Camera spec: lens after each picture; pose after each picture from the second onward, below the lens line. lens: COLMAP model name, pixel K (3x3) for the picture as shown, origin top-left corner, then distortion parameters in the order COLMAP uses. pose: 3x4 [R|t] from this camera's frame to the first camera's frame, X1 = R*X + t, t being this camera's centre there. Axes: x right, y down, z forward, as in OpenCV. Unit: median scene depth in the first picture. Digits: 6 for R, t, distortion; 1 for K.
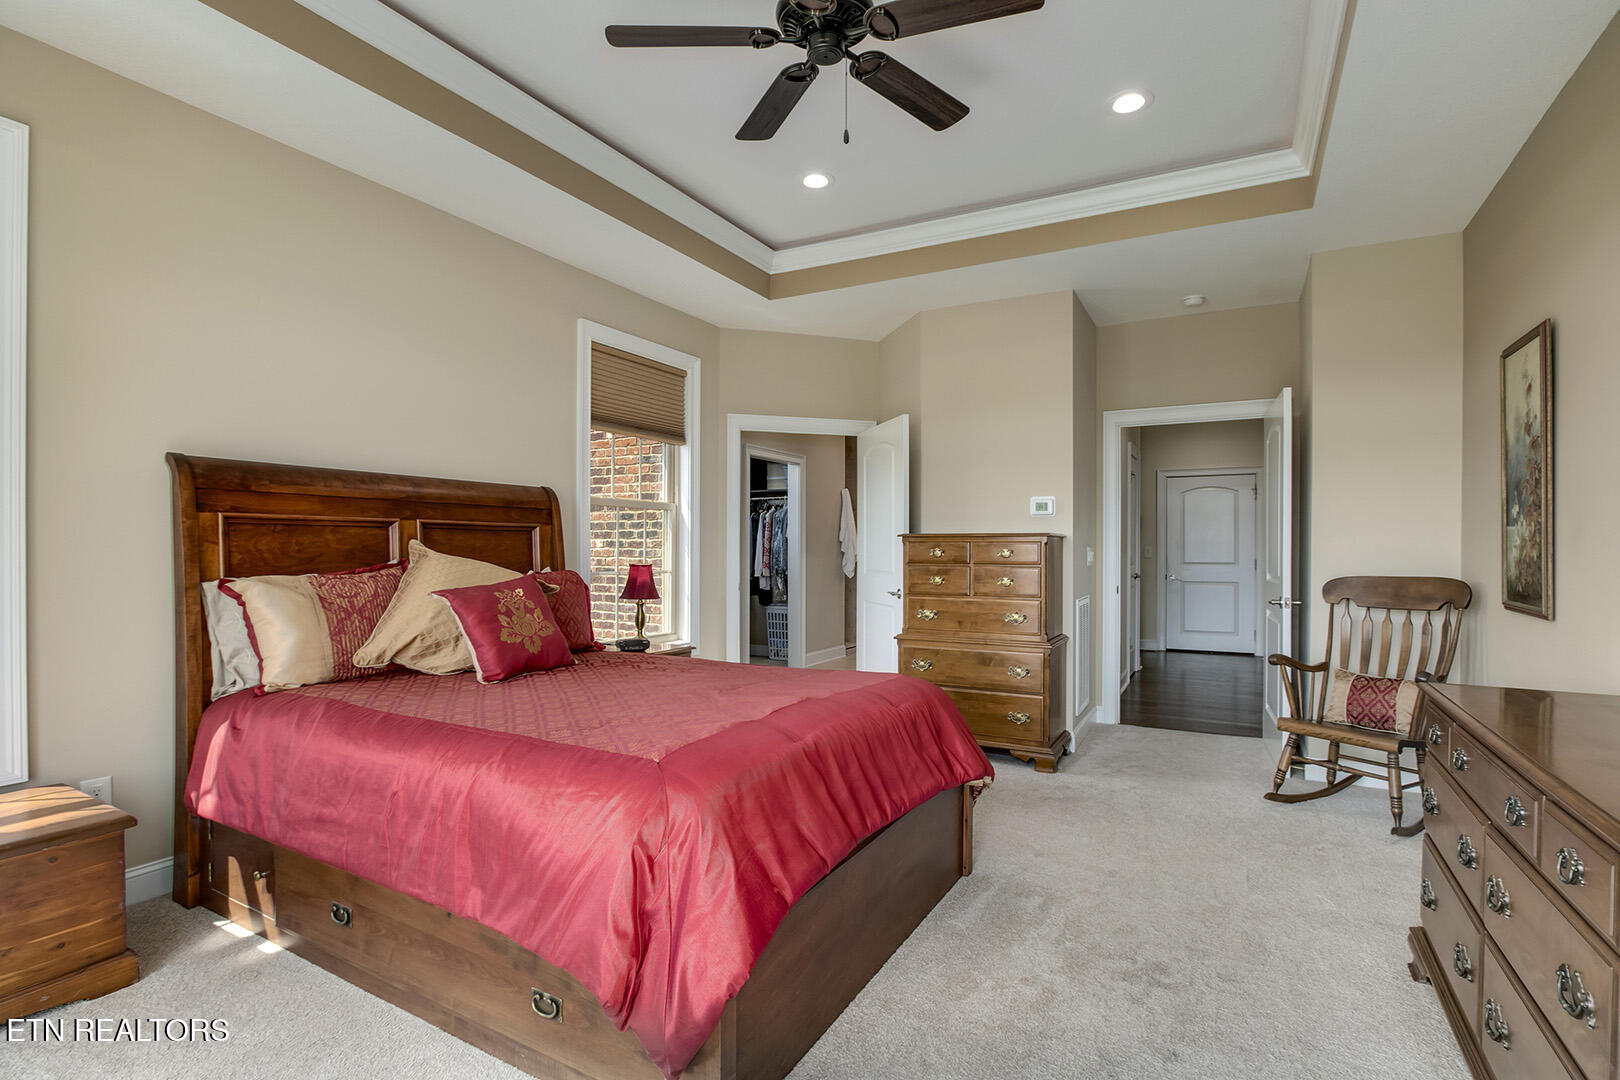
lens RADIAL K [[763.4, 0, 811.8], [0, 763.4, 550.7], [0, 0, 1]] dist [-0.019440, 0.001438]
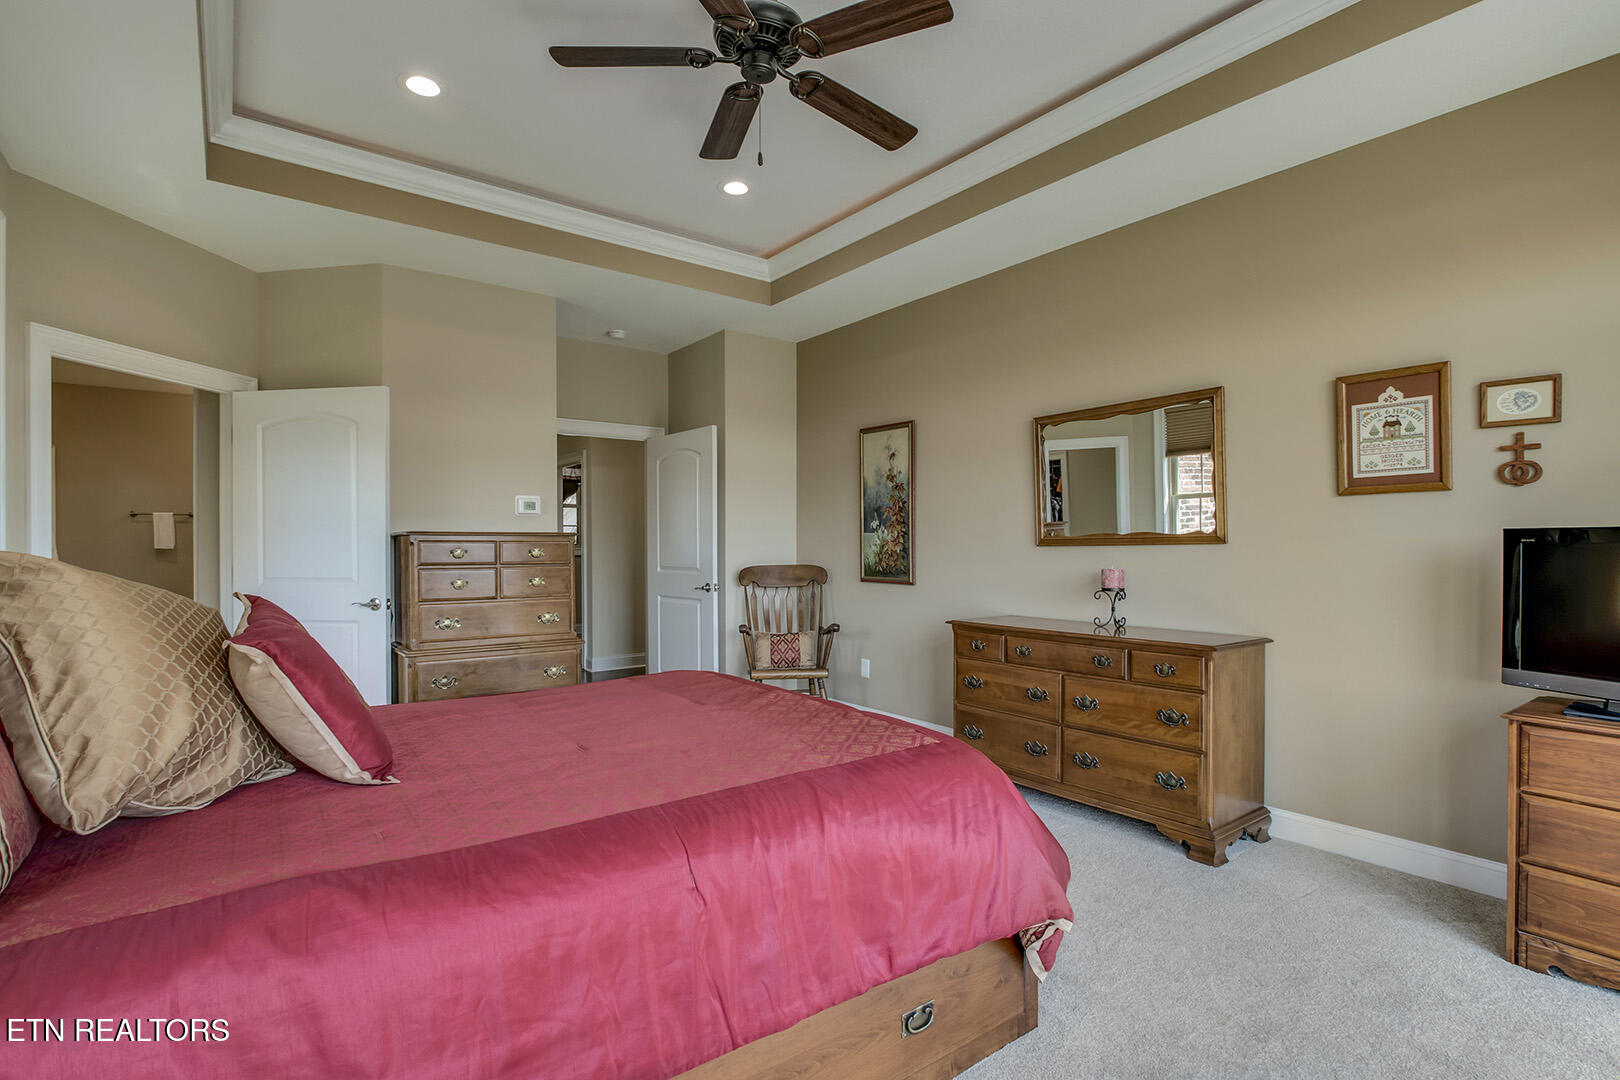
lens RADIAL K [[763.4, 0, 811.8], [0, 763.4, 550.7], [0, 0, 1]] dist [-0.019440, 0.001438]
pose [[0.416588, -0.009177, 0.909049, -0.689012], [0.007937, 0.999948, 0.006457, -0.004430], [-0.909061, 0.004525, 0.416639, 0.386053]]
